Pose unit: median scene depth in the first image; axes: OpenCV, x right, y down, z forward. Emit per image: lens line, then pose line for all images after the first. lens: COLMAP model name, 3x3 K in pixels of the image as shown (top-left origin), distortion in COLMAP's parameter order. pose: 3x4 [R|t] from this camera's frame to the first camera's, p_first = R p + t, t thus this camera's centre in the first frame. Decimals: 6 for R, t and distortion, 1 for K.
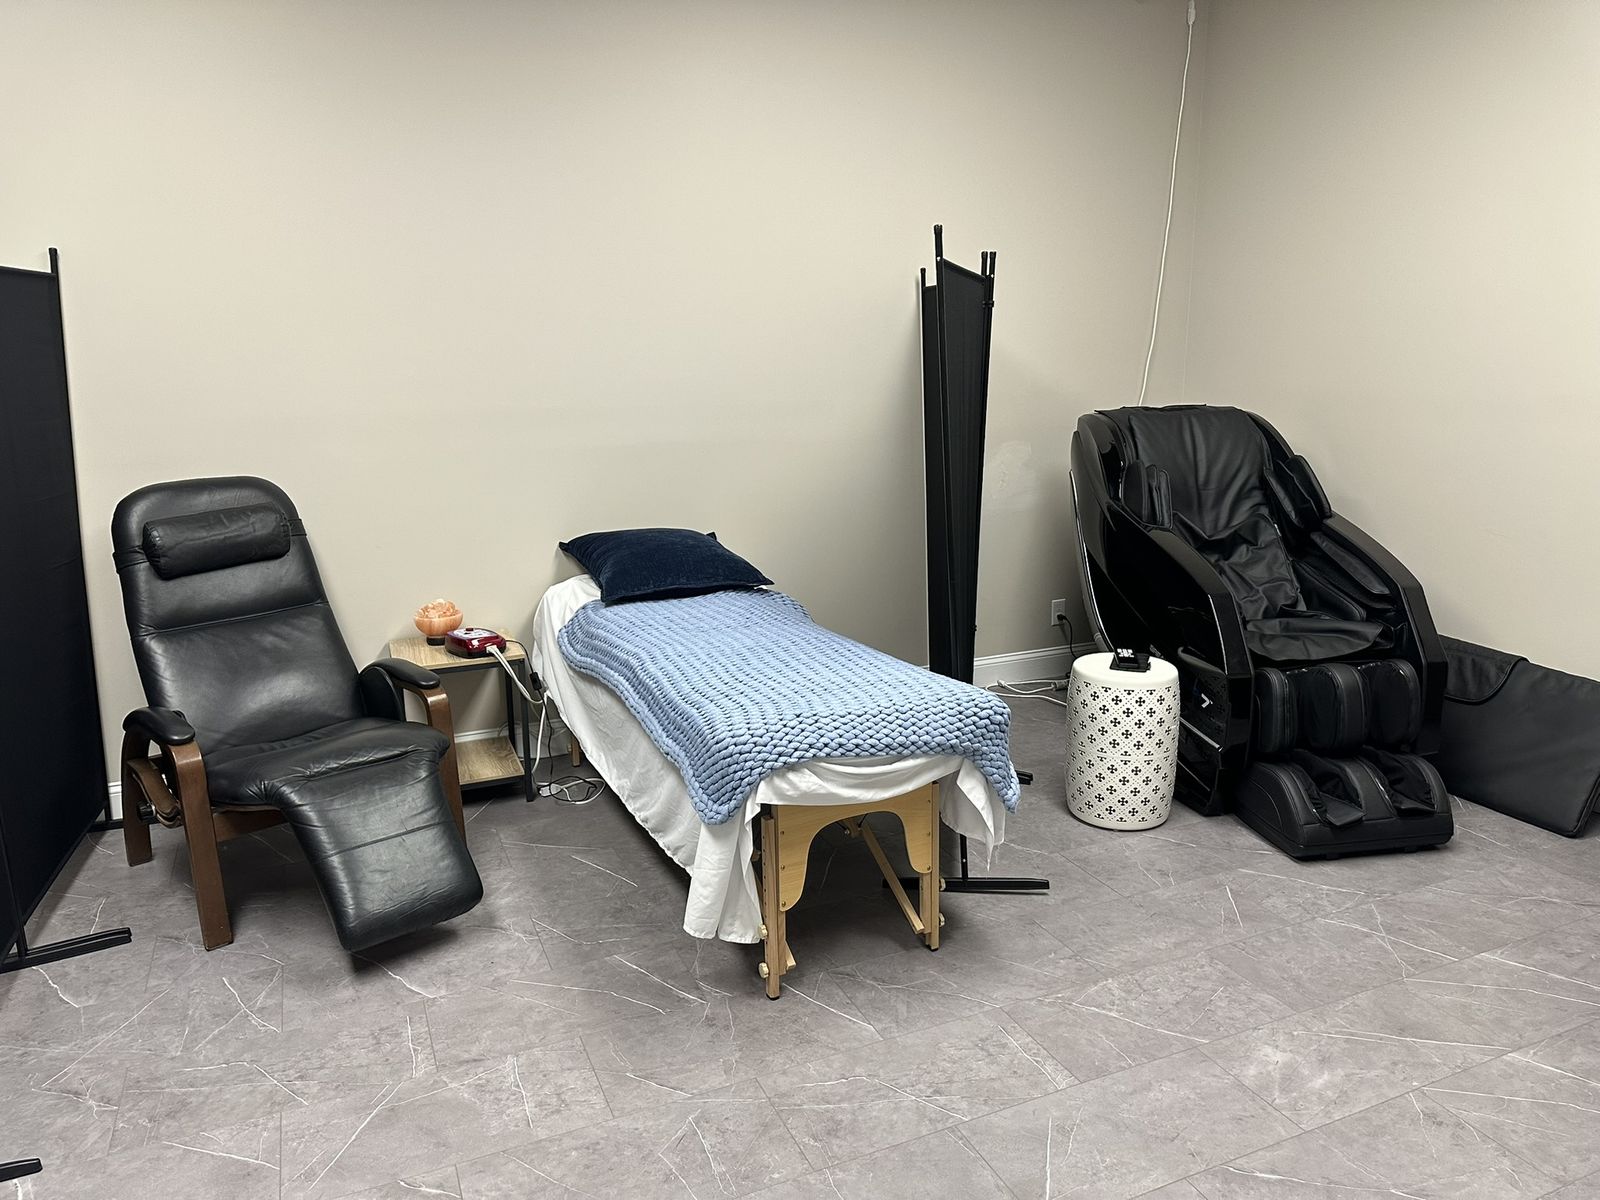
lens RADIAL K [[1134.7, 0, 799.0], [0, 1134.7, 590.8], [0, 0, 1]] dist [0.072555, -0.095046]
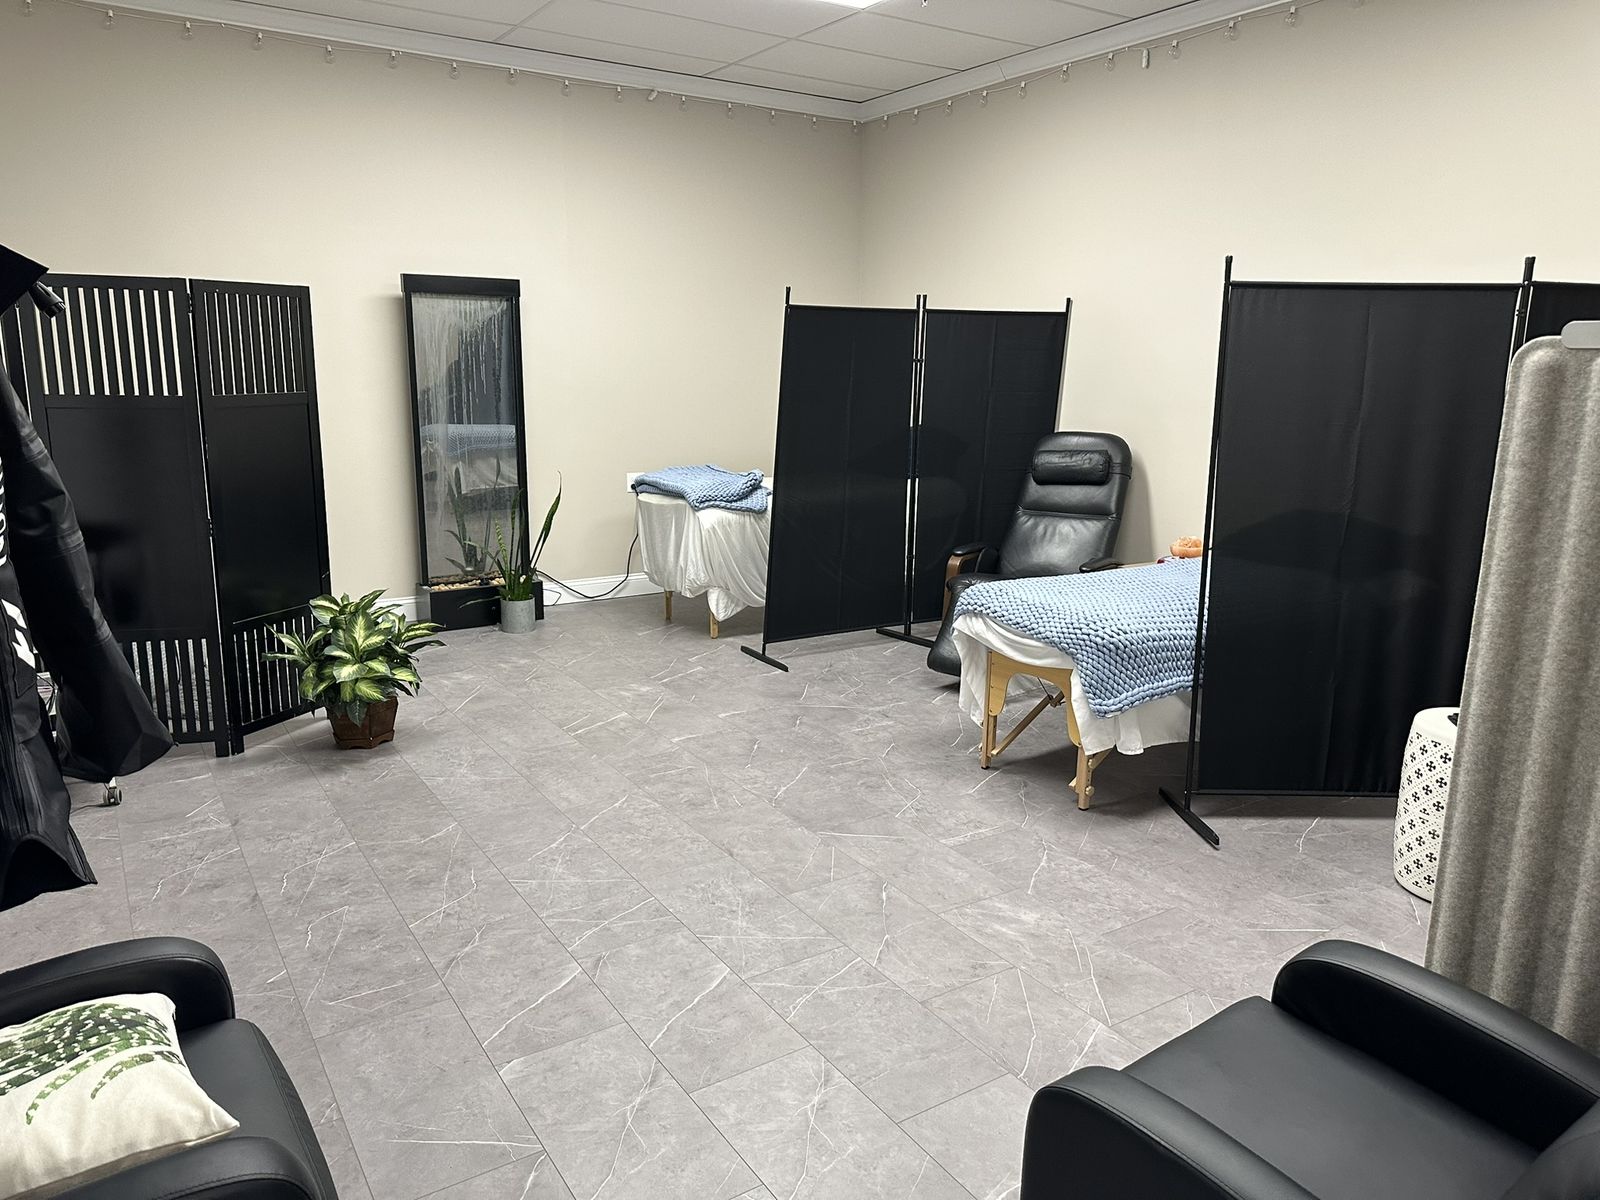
lens RADIAL K [[1134.7, 0, 799.0], [0, 1134.7, 604.5], [0, 0, 1]] dist [0.072555, -0.095046]
pose [[0.171258, 0.222621, -0.959745, 1.390405], [-0.231325, 0.955991, 0.180472, -0.084763], [0.957685, 0.191105, 0.215218, 0.394463]]
